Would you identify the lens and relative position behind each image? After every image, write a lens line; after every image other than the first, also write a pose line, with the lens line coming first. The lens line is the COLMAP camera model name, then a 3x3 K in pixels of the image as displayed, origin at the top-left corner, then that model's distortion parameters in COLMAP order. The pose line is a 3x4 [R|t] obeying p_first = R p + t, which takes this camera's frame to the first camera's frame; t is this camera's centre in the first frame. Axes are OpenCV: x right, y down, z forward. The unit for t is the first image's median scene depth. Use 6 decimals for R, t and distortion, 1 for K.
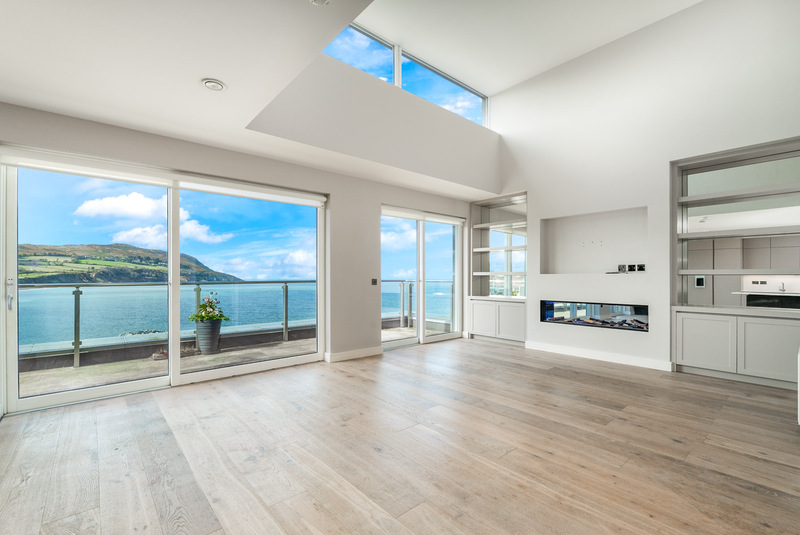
lens RADIAL K [[355.8, 0, 401.6], [0, 355.8, 272.5], [0, 0, 1]] dist [-0.000923, -0.000671]
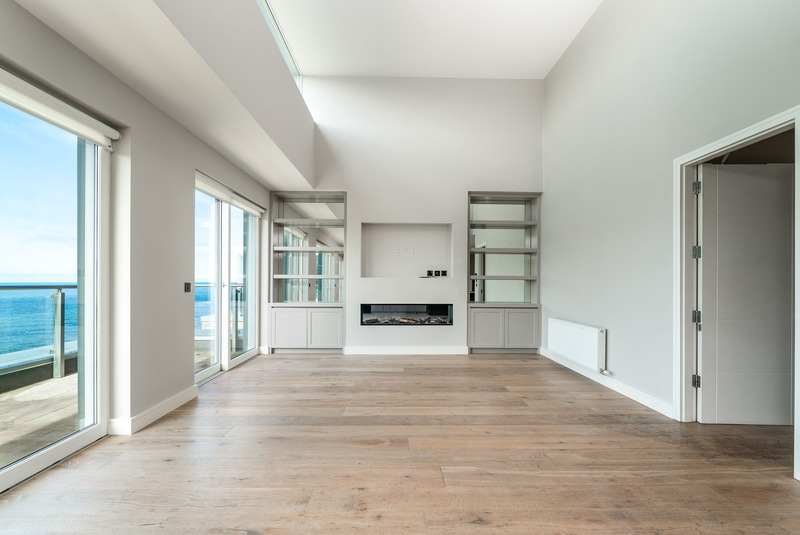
lens RADIAL K [[355.8, 0, 400.4], [0, 355.8, 275.4], [0, 0, 1]] dist [-0.000923, -0.000671]
pose [[0.643473, 0.014252, 0.765336, -0.391606], [-0.013733, 0.999881, -0.007073, 0.005099], [-0.765346, -0.005959, 0.643592, 0.358891]]
